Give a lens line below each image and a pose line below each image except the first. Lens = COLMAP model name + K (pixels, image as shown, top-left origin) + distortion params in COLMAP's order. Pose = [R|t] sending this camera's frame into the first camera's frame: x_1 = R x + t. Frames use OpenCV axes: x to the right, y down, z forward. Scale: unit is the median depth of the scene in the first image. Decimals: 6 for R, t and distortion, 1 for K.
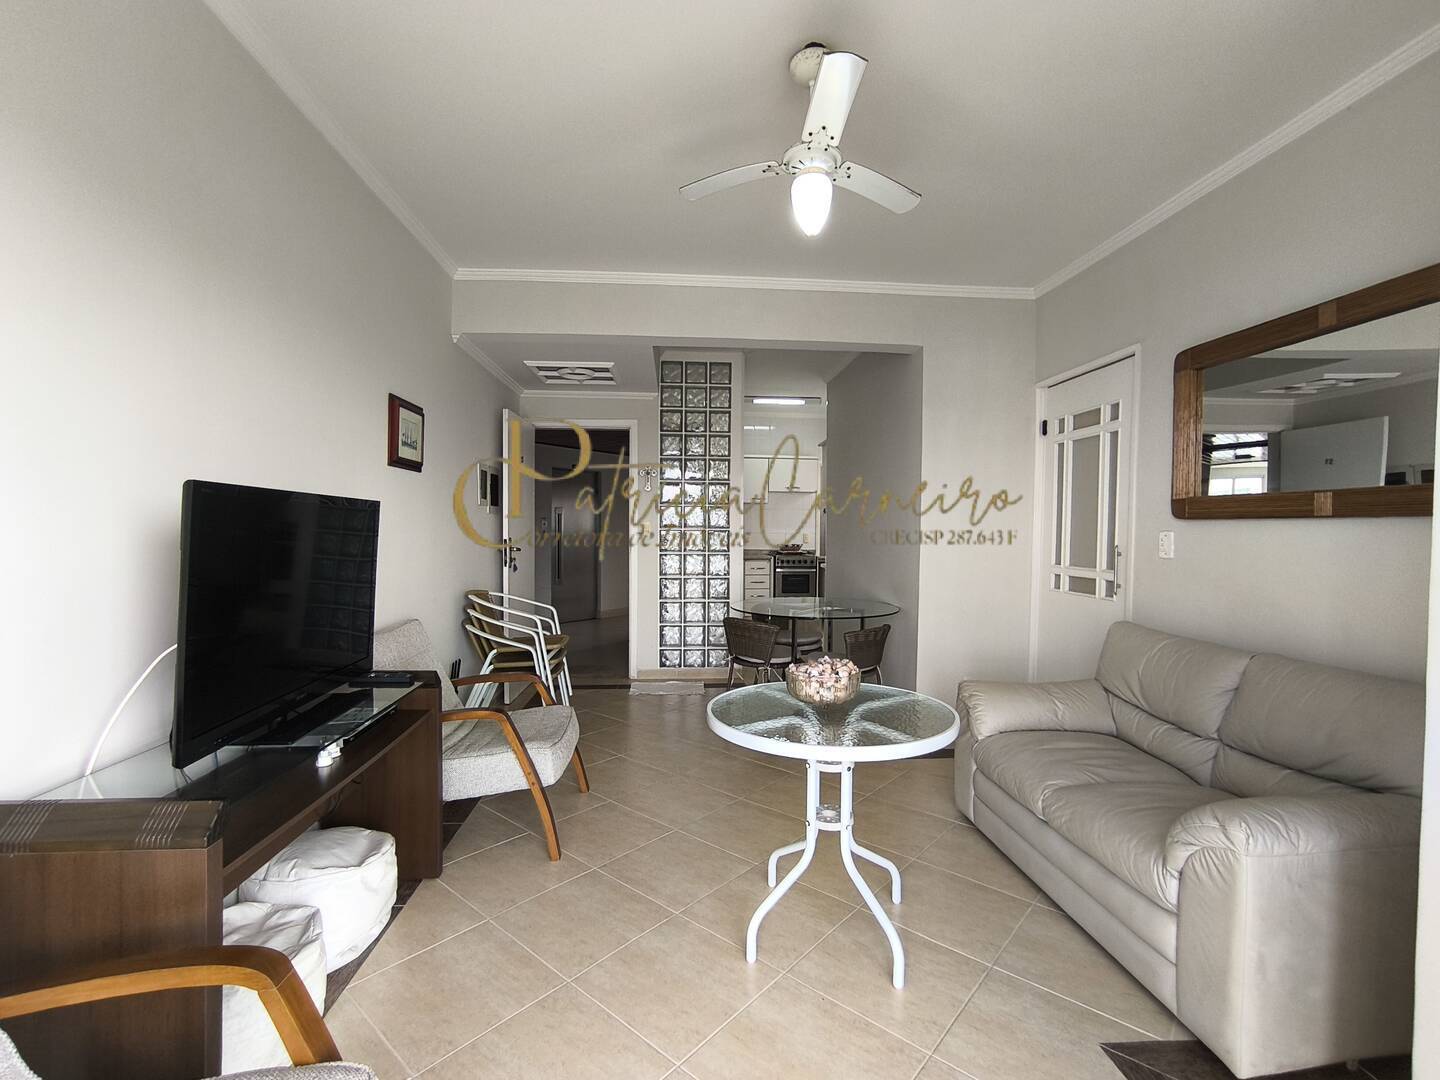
lens RADIAL K [[658.1, 0, 715.2], [0, 658.1, 543.4], [0, 0, 1]] dist [0.000231, 0.001055]
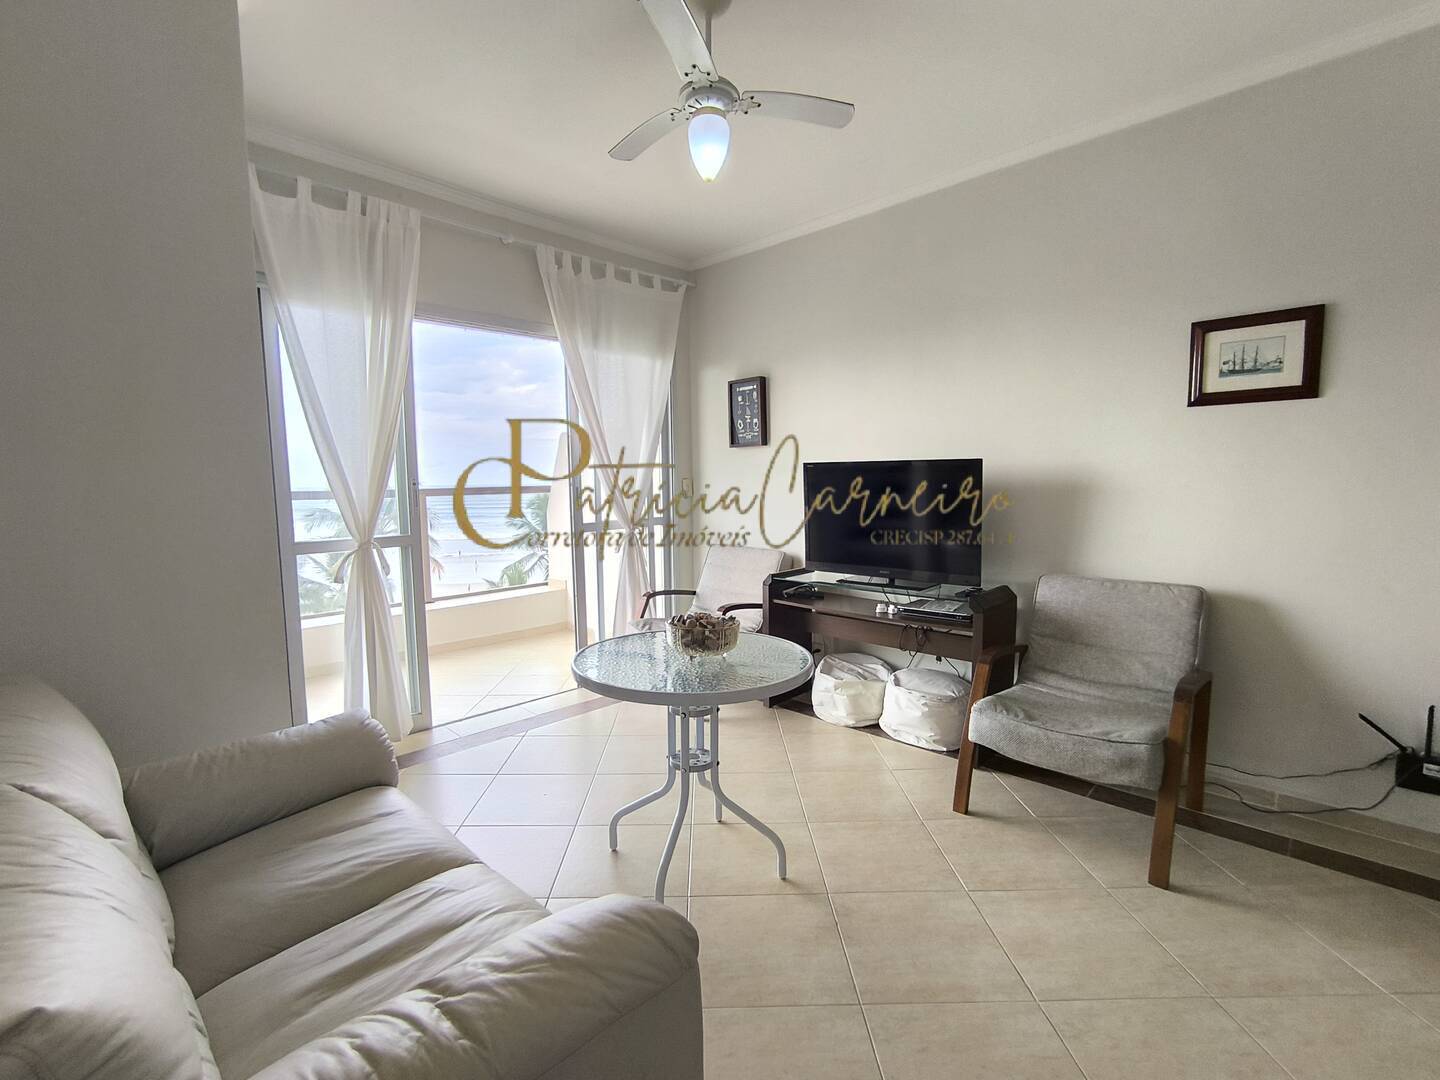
lens RADIAL K [[663.3, 0, 724.1], [0, 663.3, 554.8], [0, 0, 1]] dist [0.003267, 0.000939]
pose [[-0.745320, 0.077479, -0.662189, 0.517651], [-0.003062, 0.992816, 0.119609, -0.021088], [0.666700, 0.091175, -0.739729, 1.115483]]
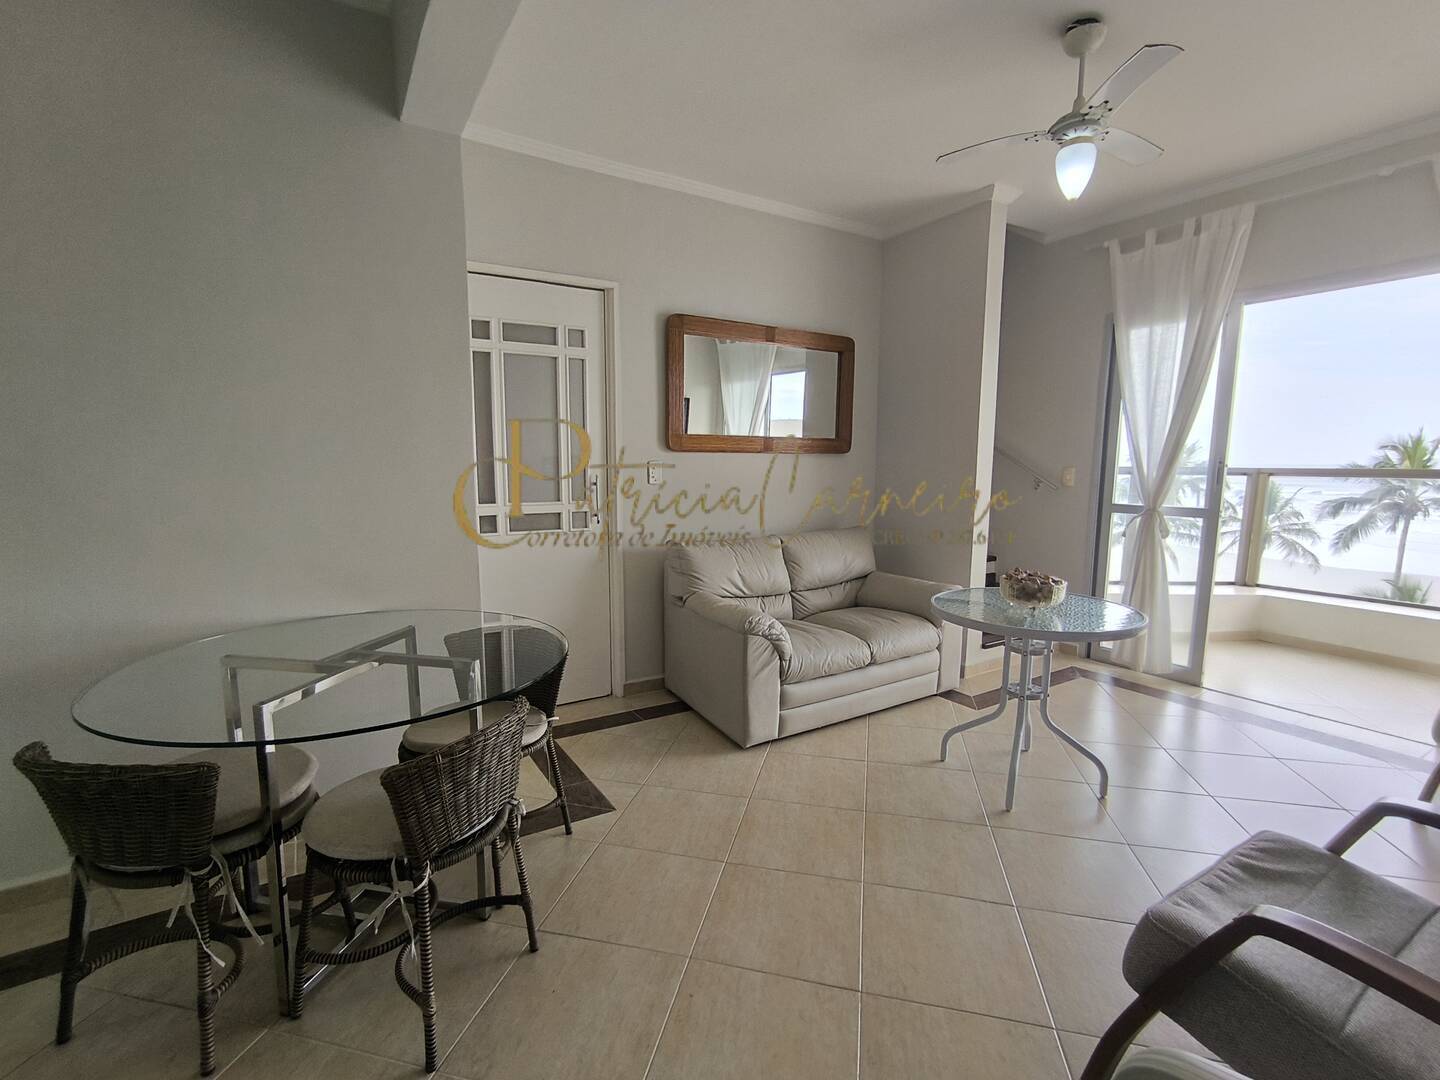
lens RADIAL K [[663.3, 0, 724.1], [0, 663.3, 554.8], [0, 0, 1]] dist [0.003267, 0.000939]
pose [[-0.470806, -0.144077, 0.870393, -0.394668], [0.008431, 0.985795, 0.167740, -0.046403], [-0.882197, 0.086311, -0.462904, 1.287872]]
